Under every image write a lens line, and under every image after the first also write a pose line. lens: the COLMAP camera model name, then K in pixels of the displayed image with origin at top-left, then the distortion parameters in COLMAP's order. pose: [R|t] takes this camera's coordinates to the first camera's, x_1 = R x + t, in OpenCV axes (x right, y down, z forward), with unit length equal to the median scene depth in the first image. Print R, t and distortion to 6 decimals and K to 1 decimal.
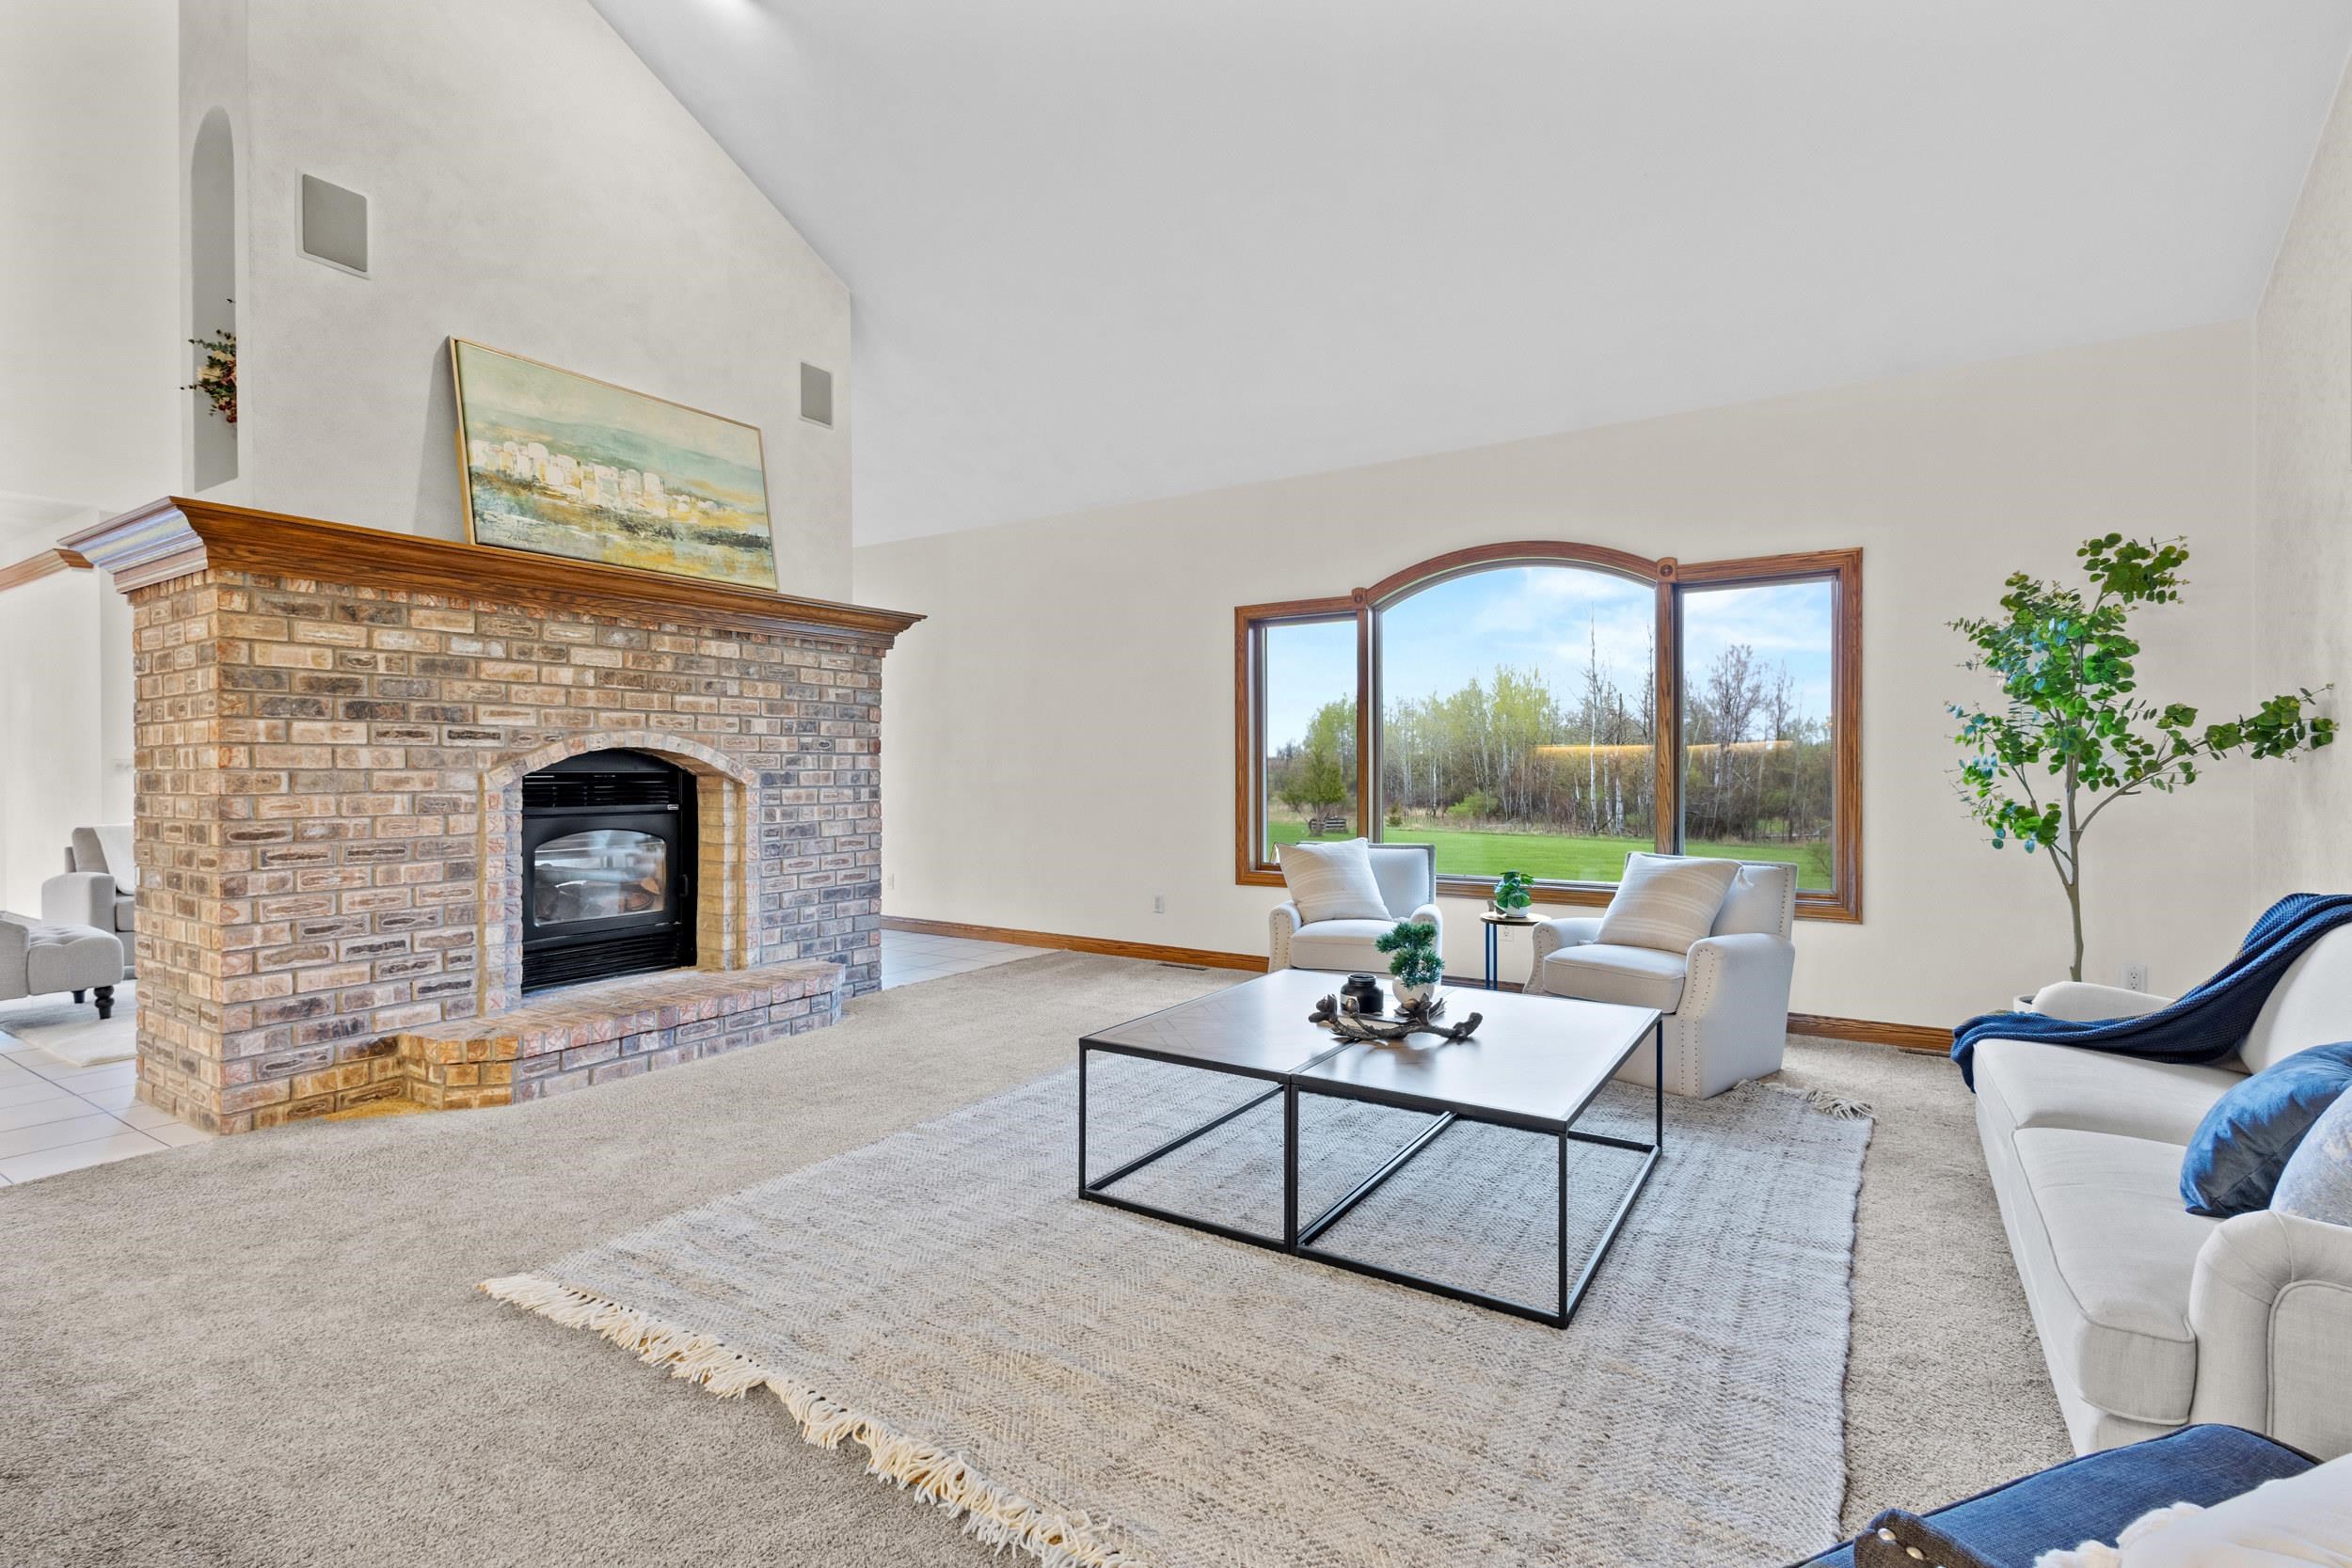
lens RADIAL K [[1085.5, 0, 1187.1], [0, 1085.5, 773.3], [0, 0, 1]] dist [0.001251, -0.000243]
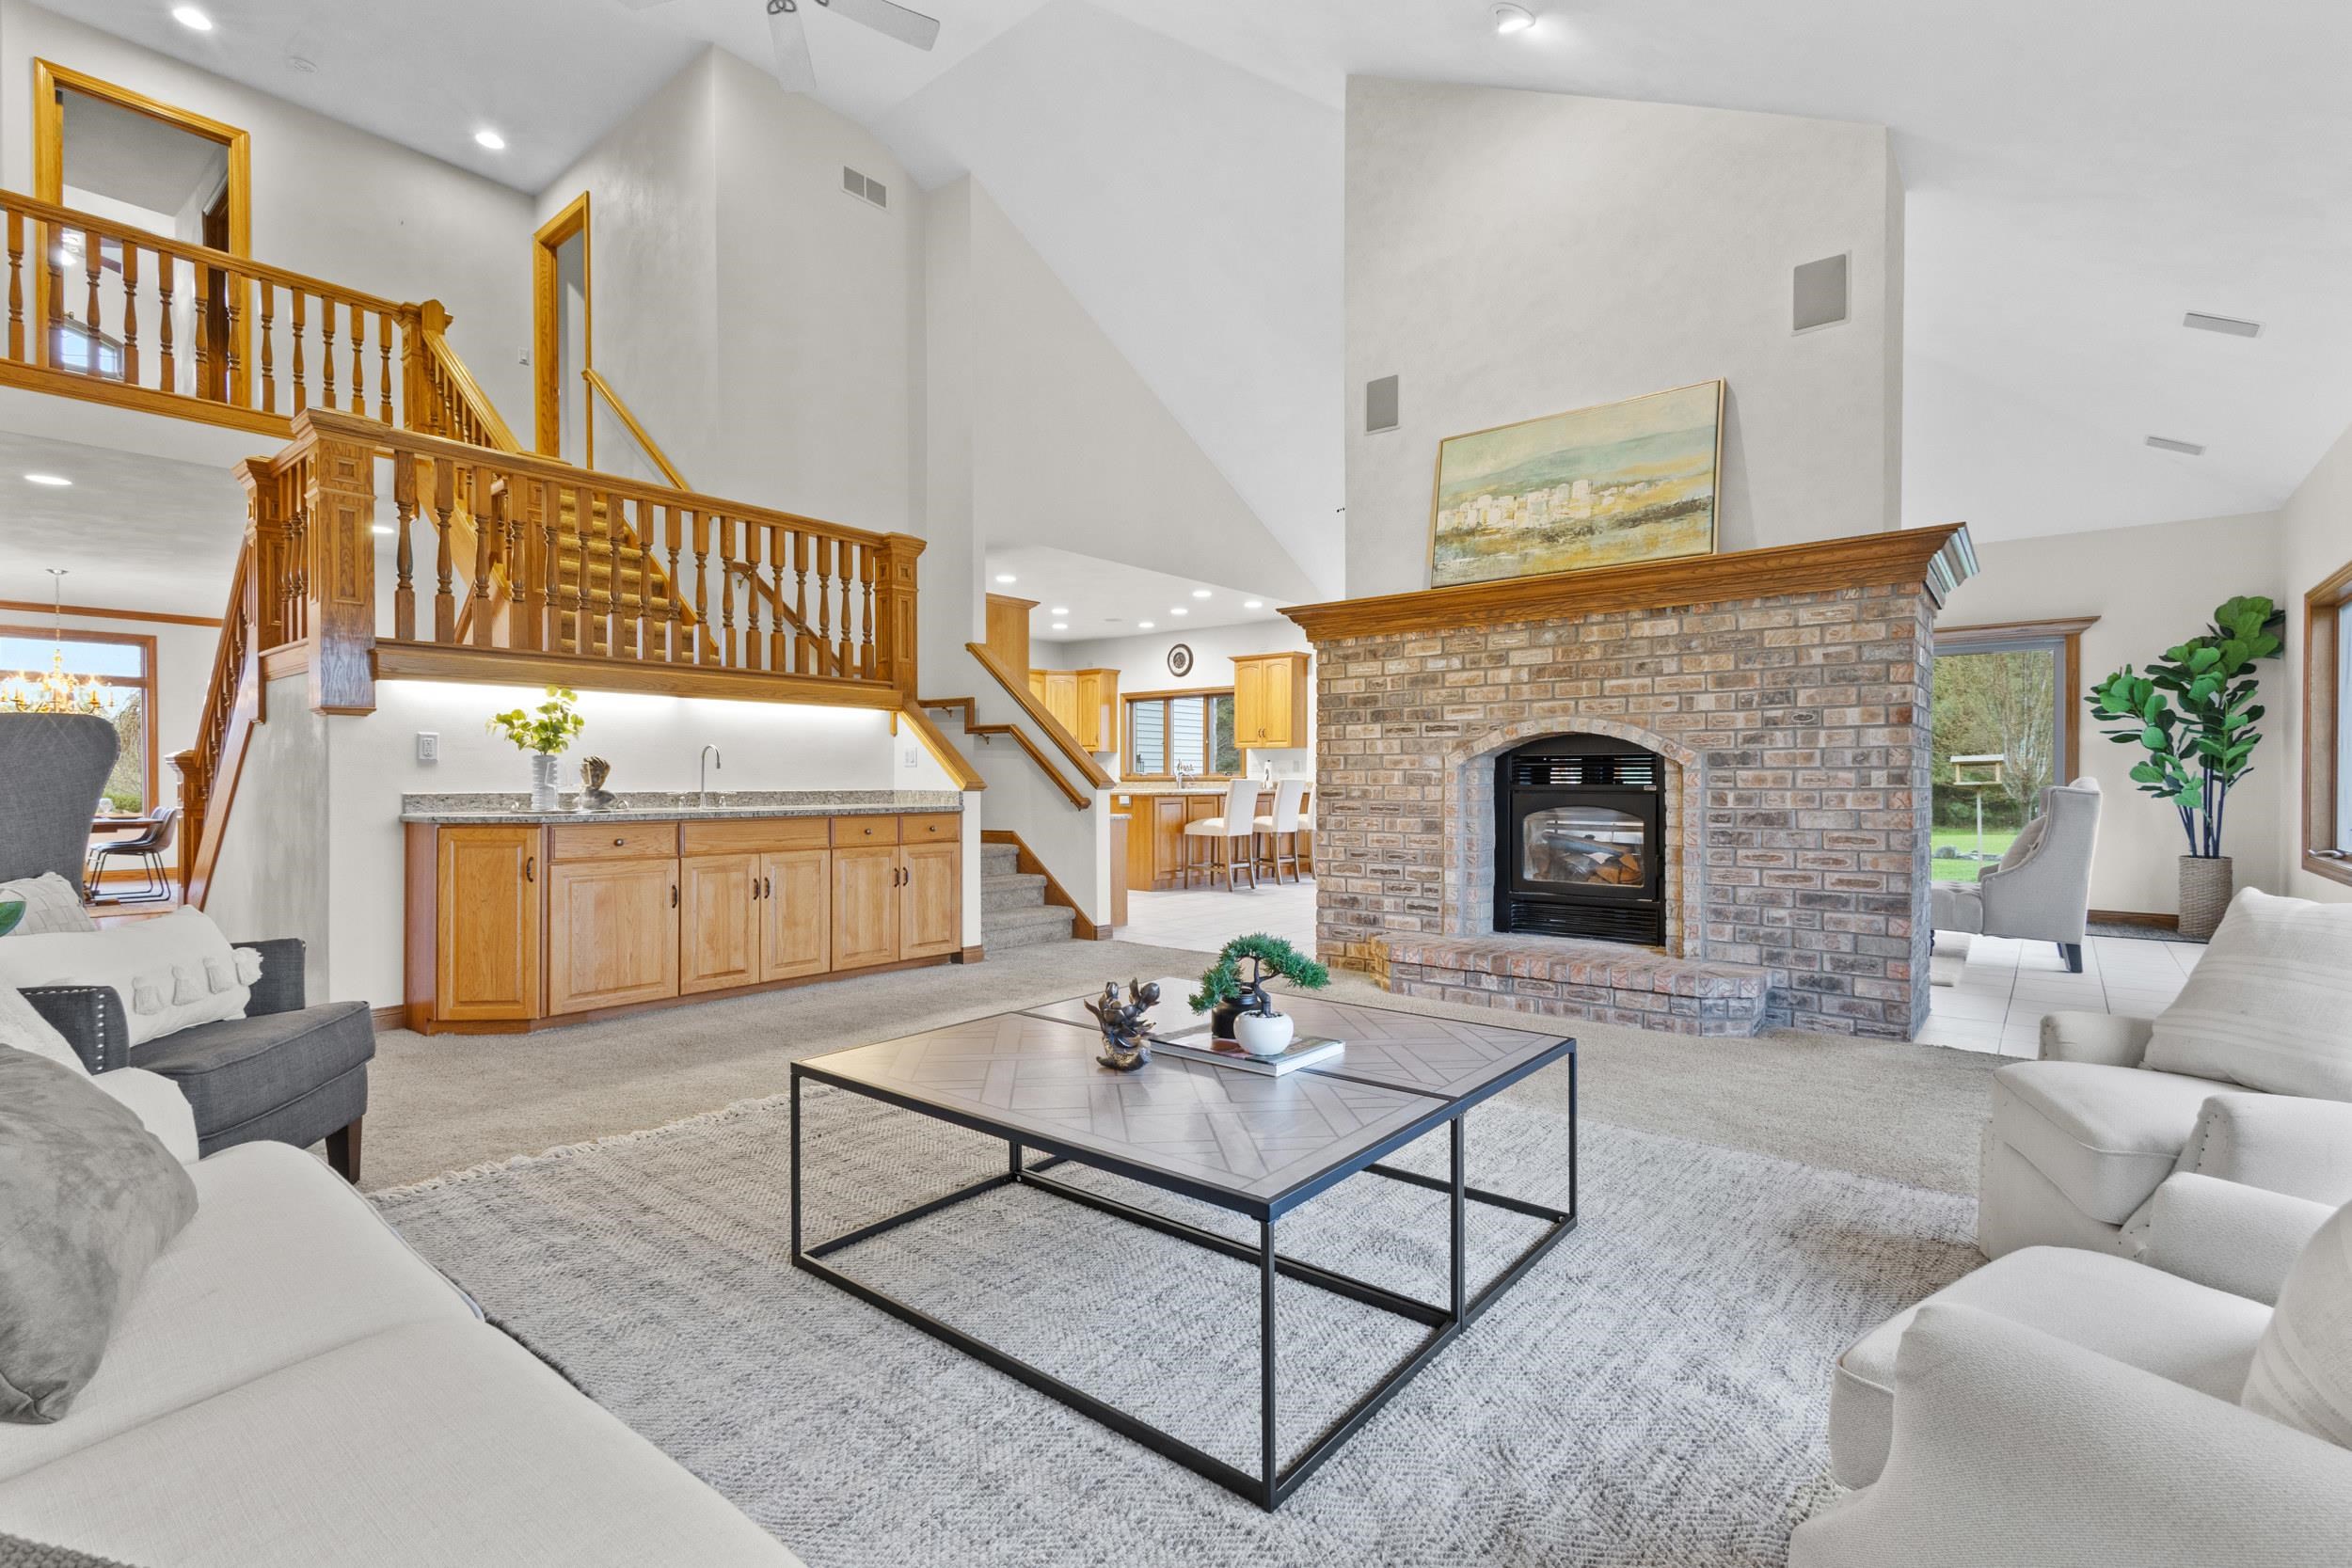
lens RADIAL K [[1085.4, 0, 1162.5], [0, 1085.4, 787.1], [0, 0, 1]] dist [0.010799, -0.001654]
pose [[-0.134076, 0.007853, -0.990940, 0.666507], [-0.003079, 0.999960, 0.008341, 0.025560], [0.990966, 0.004169, -0.134047, 0.749517]]
